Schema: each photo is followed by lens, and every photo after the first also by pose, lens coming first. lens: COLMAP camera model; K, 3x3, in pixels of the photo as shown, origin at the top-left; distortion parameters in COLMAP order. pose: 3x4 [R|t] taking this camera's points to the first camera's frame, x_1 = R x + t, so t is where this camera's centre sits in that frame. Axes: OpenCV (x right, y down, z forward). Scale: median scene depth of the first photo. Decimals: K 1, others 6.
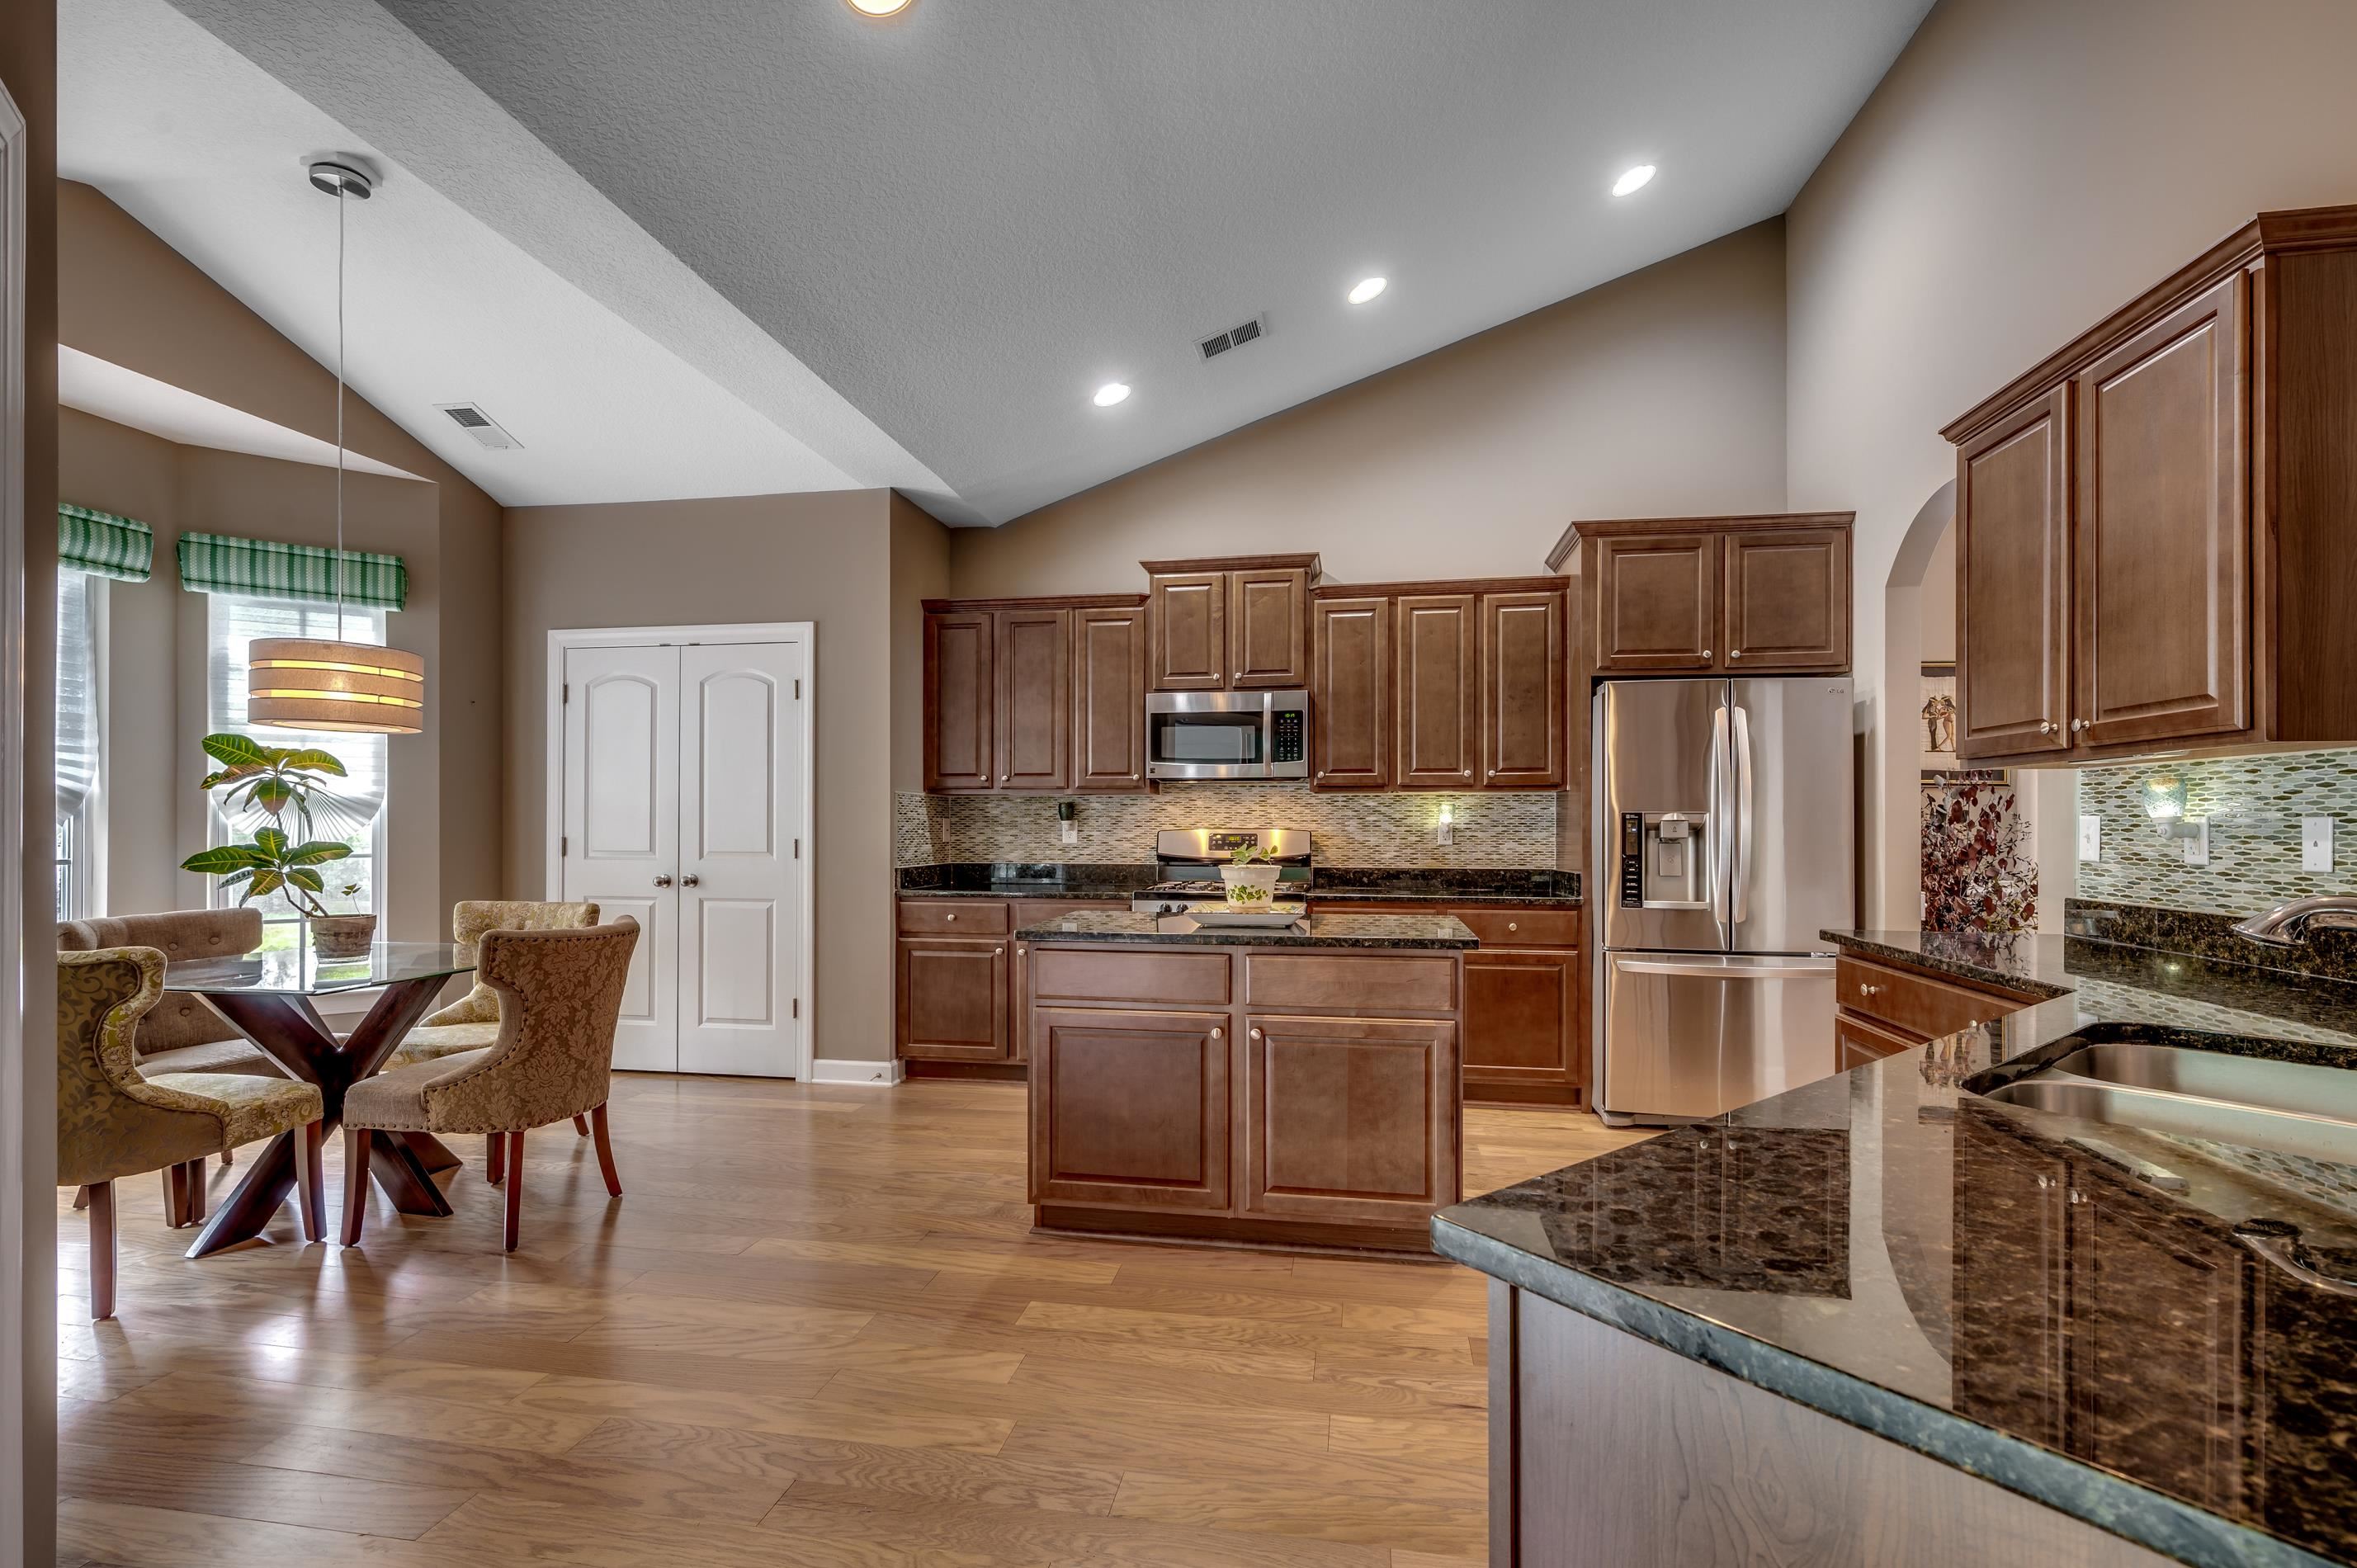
lens RADIAL K [[1051.0, 0, 1179.7], [0, 1051.0, 820.6], [0, 0, 1]] dist [0.002089, 0.000448]
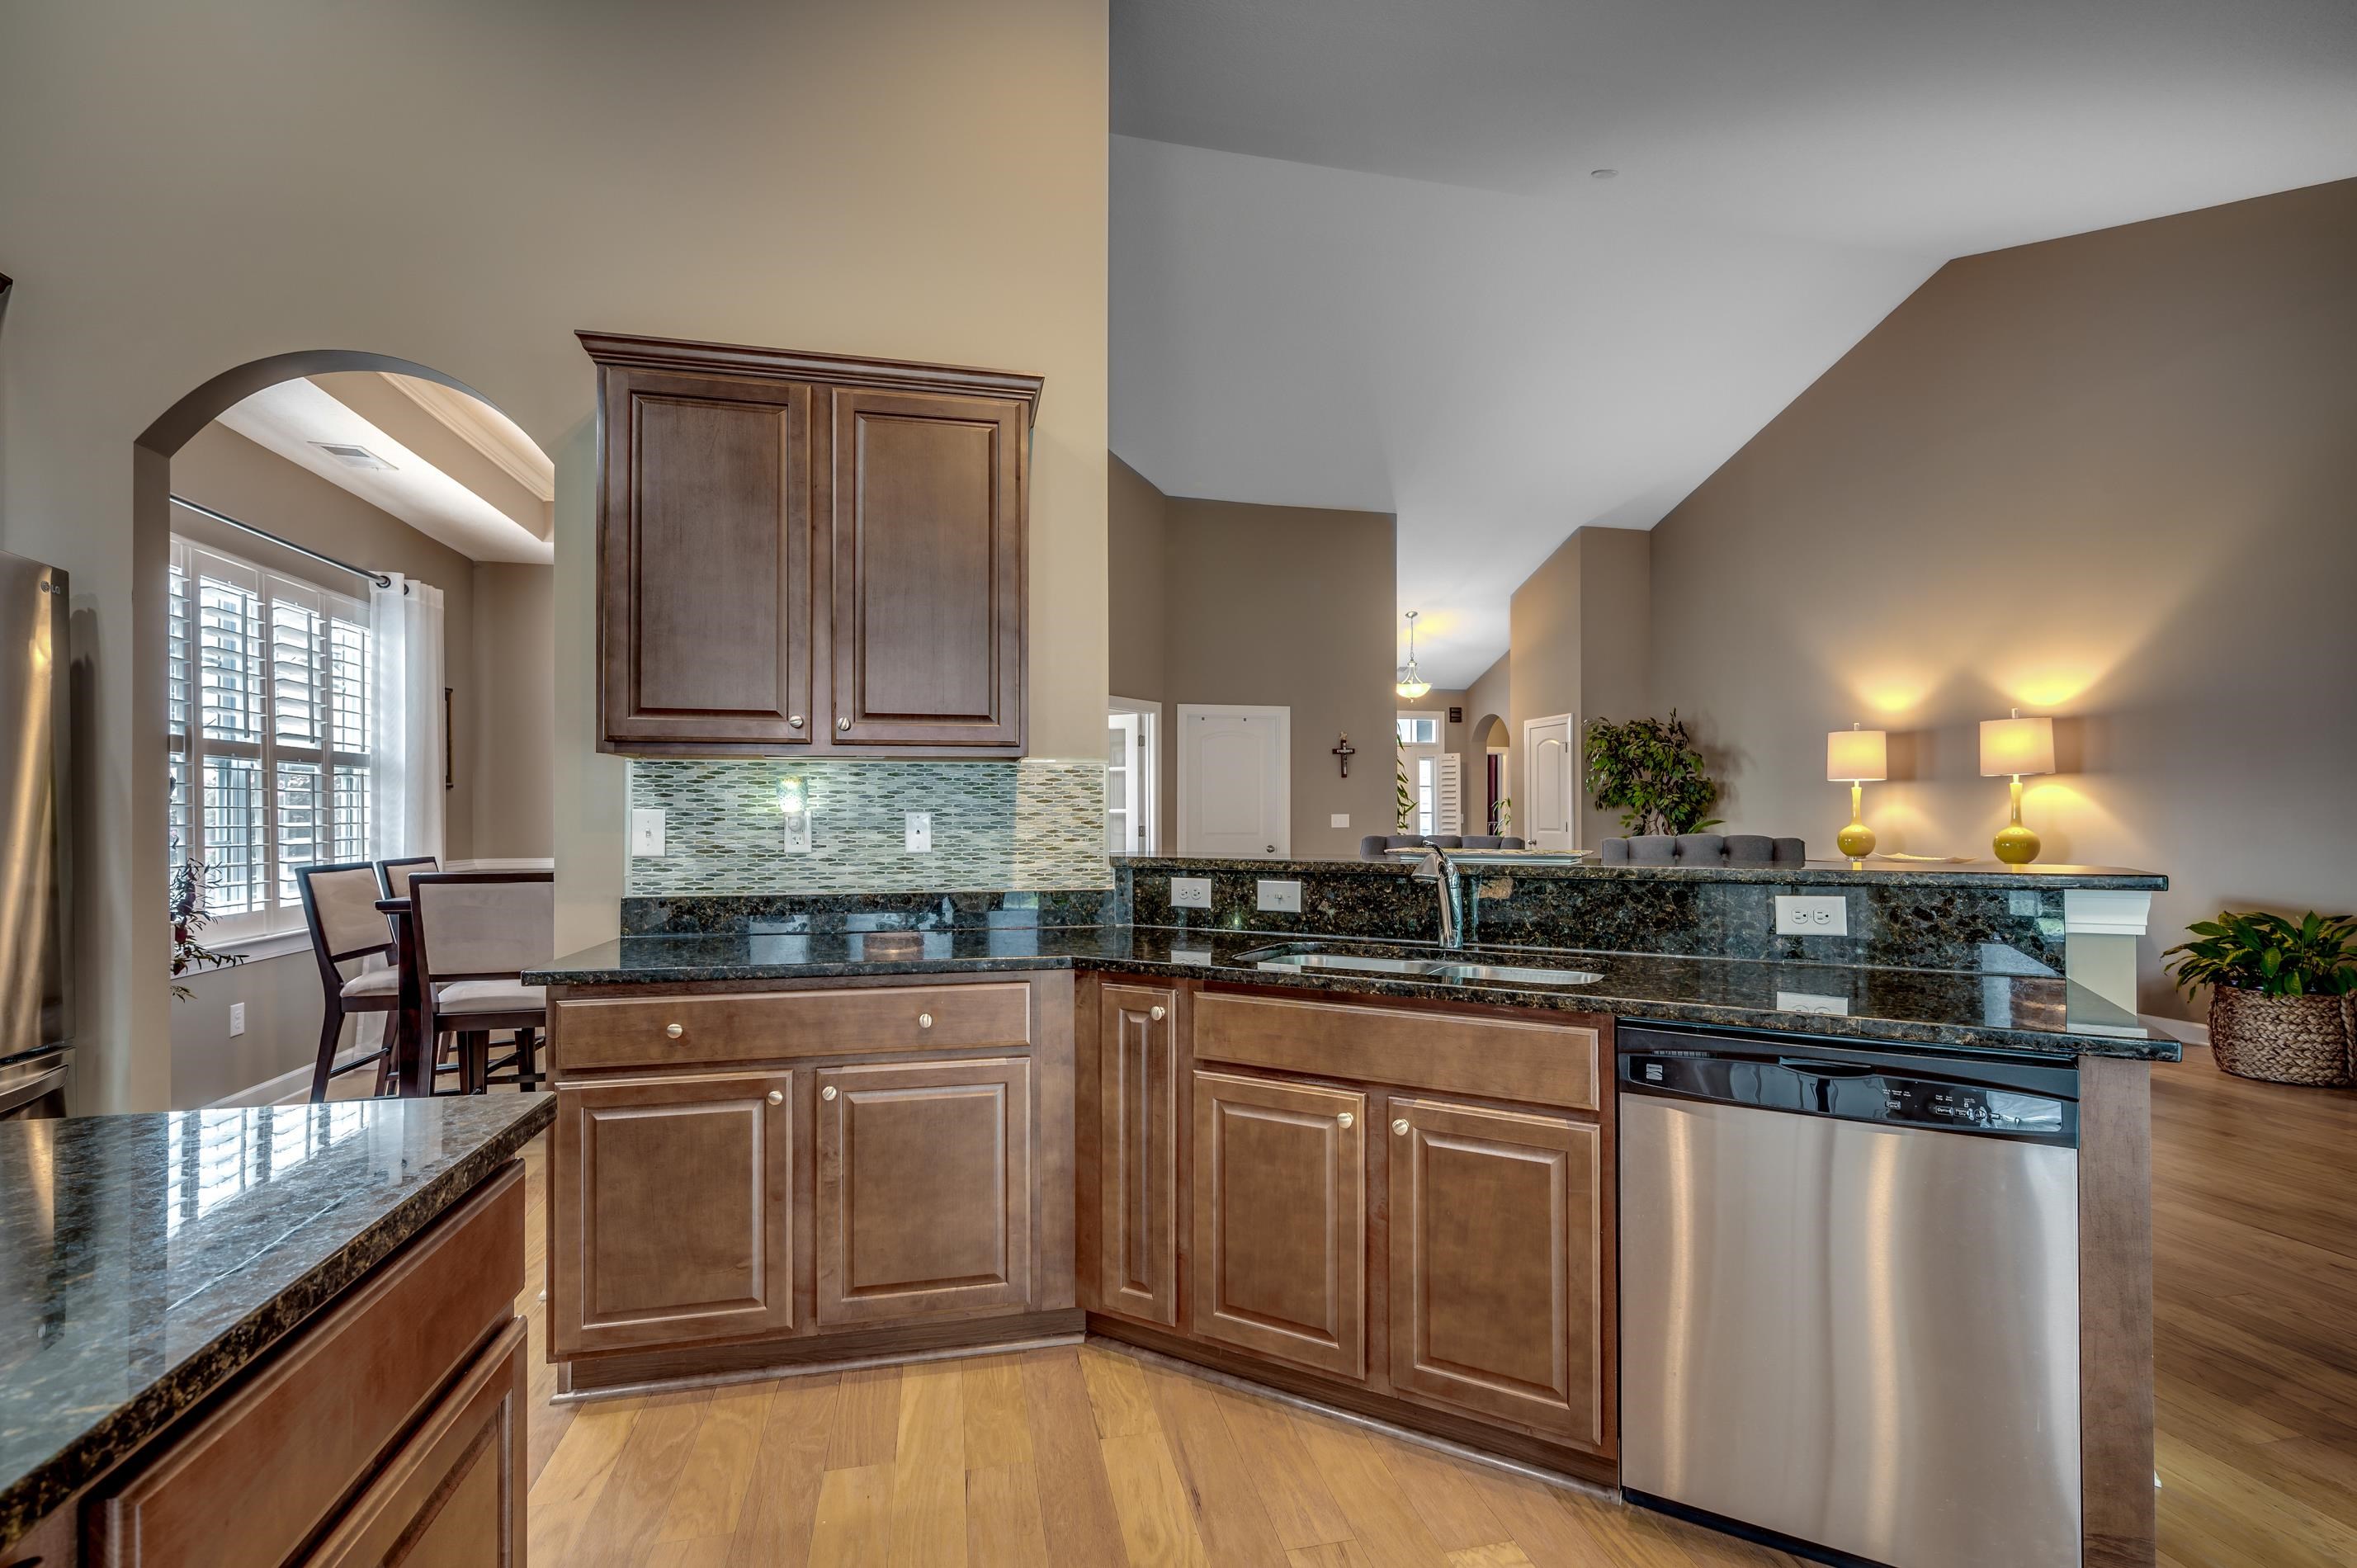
lens RADIAL K [[1051.0, 0, 1200.2], [0, 1051.0, 812.0], [0, 0, 1]] dist [0.002089, 0.000448]
pose [[-0.391010, 0.002660, 0.920383, -0.215272], [-0.001199, 0.999994, -0.003399, 0.000628], [-0.920386, -0.002432, -0.391004, 0.907293]]
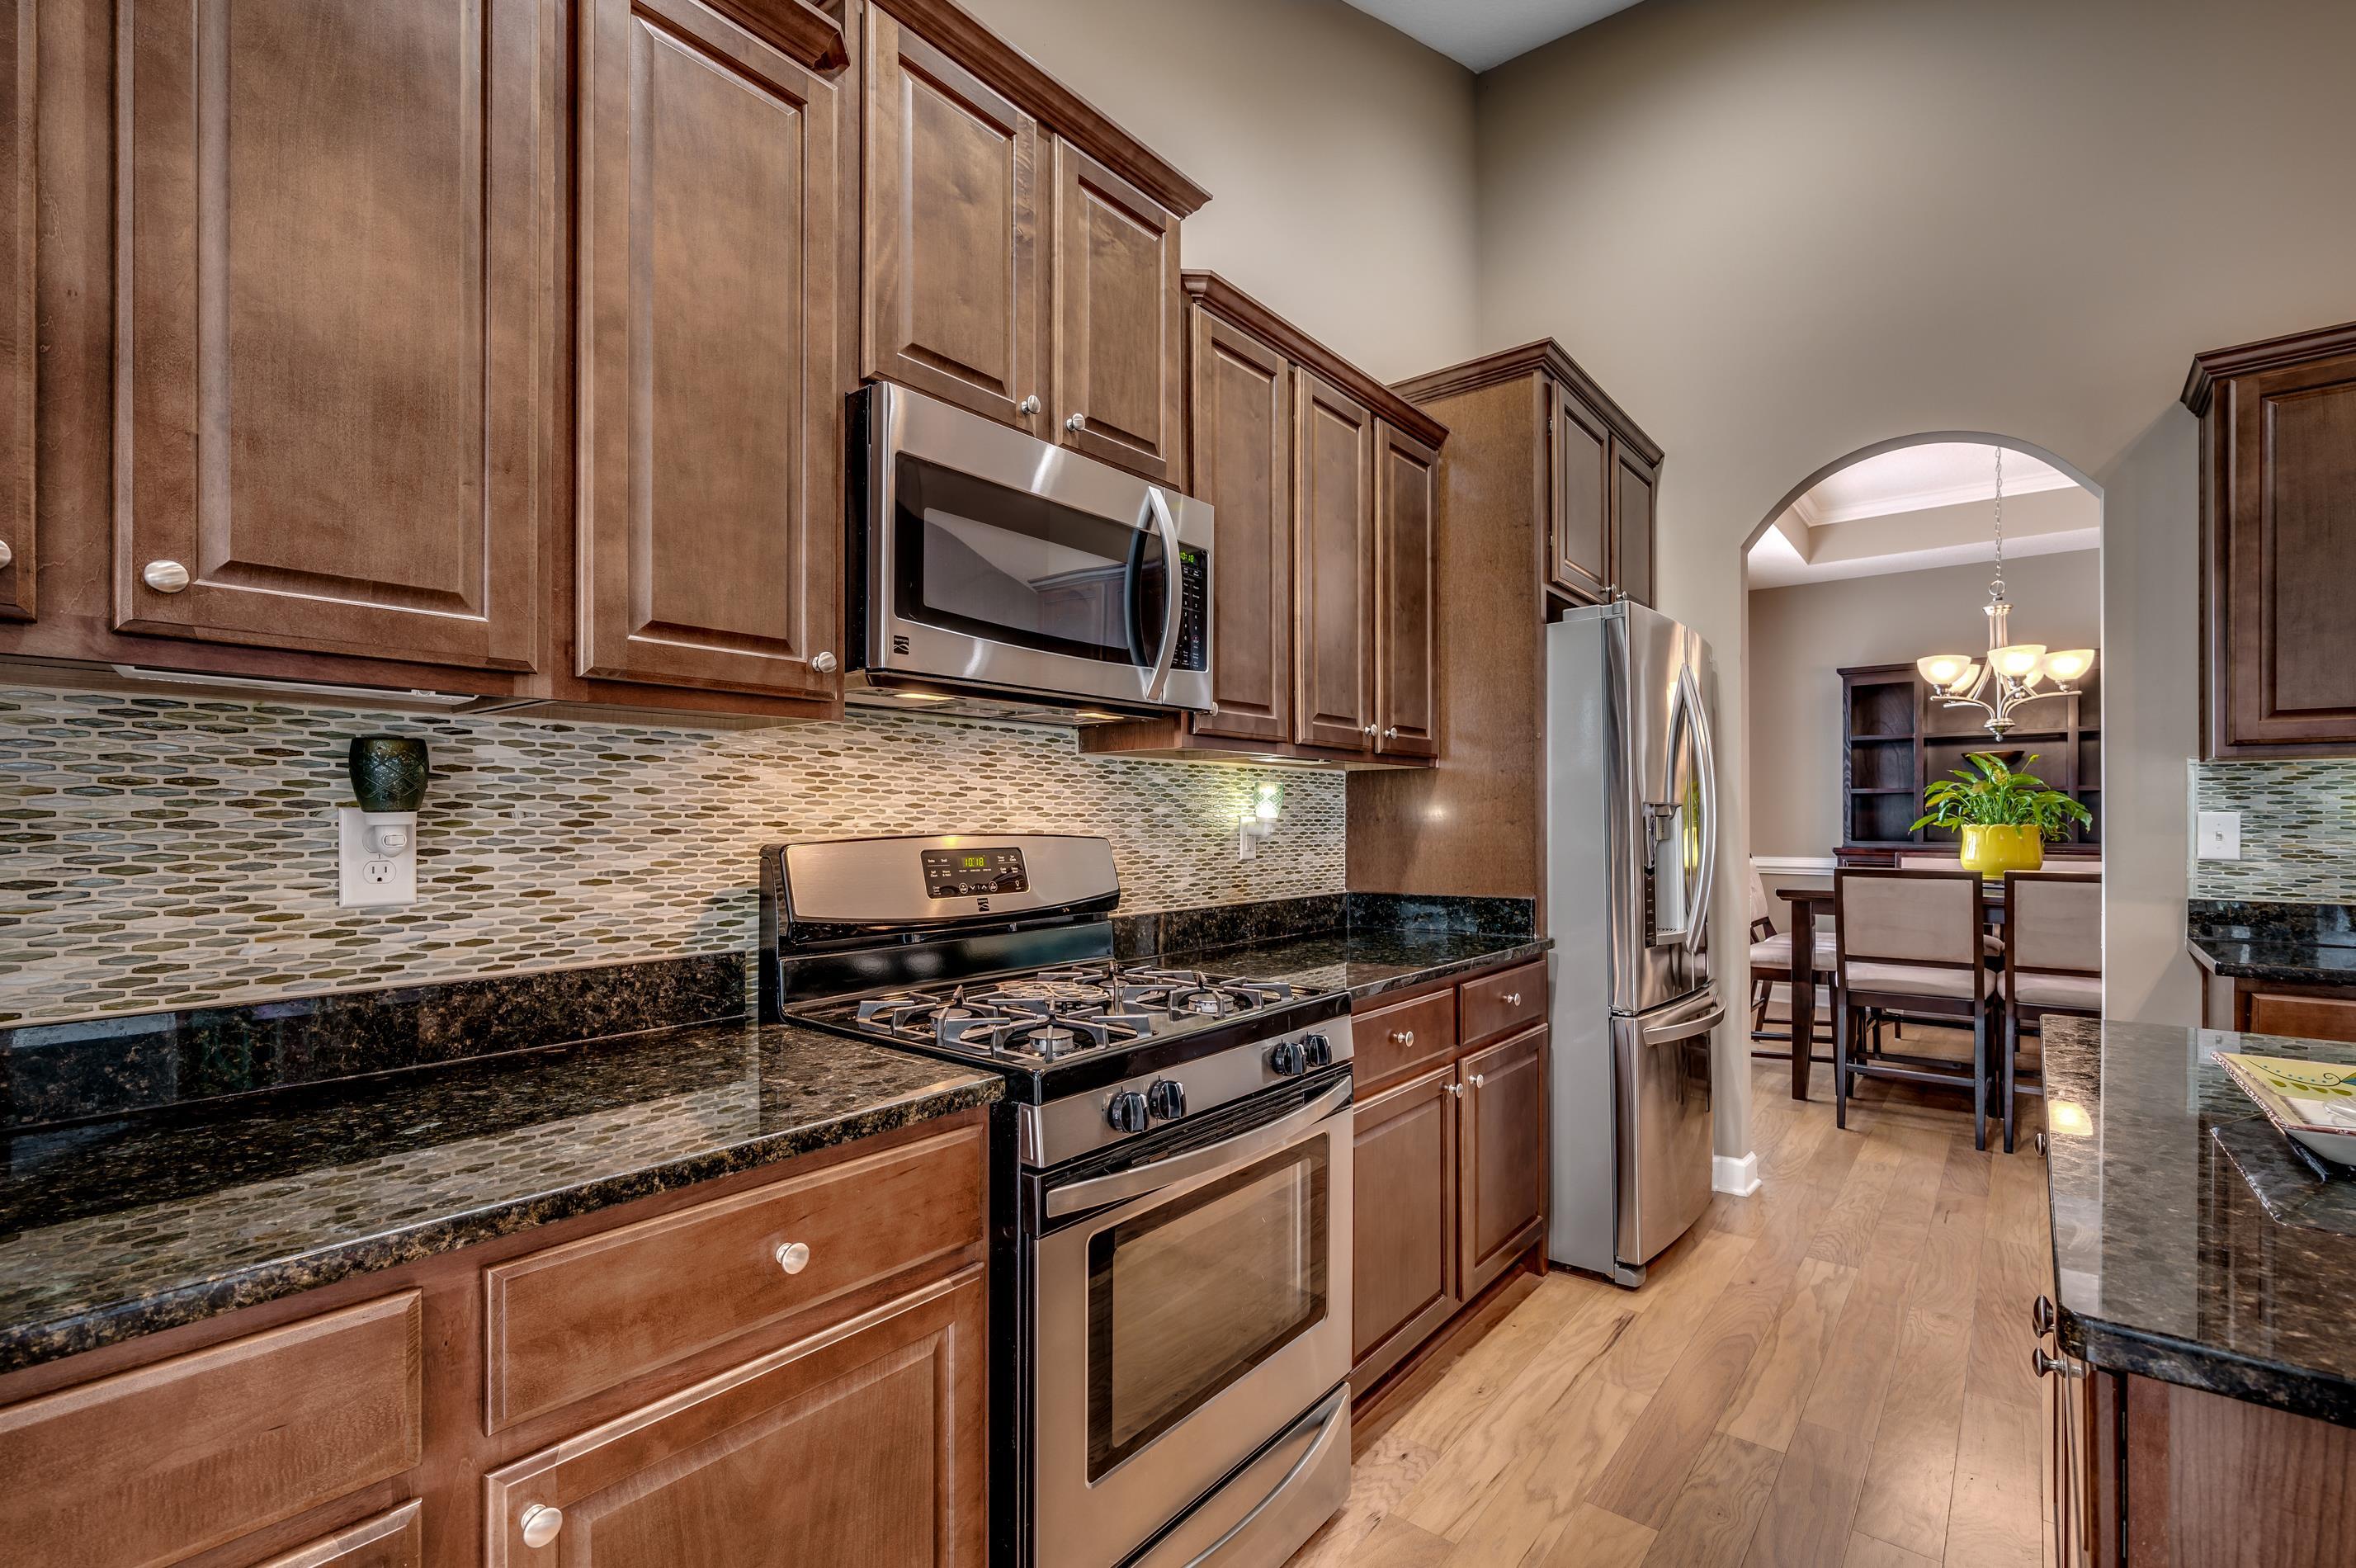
lens RADIAL K [[1050.6, 0, 1187.6], [0, 1050.6, 813.7], [0, 0, 1]] dist [0.002089, 0.000448]
pose [[0.486030, 0.003823, 0.873934, -0.424726], [-0.002083, 0.999993, -0.003216, 0.002086], [-0.873940, -0.000257, 0.486034, 1.346545]]
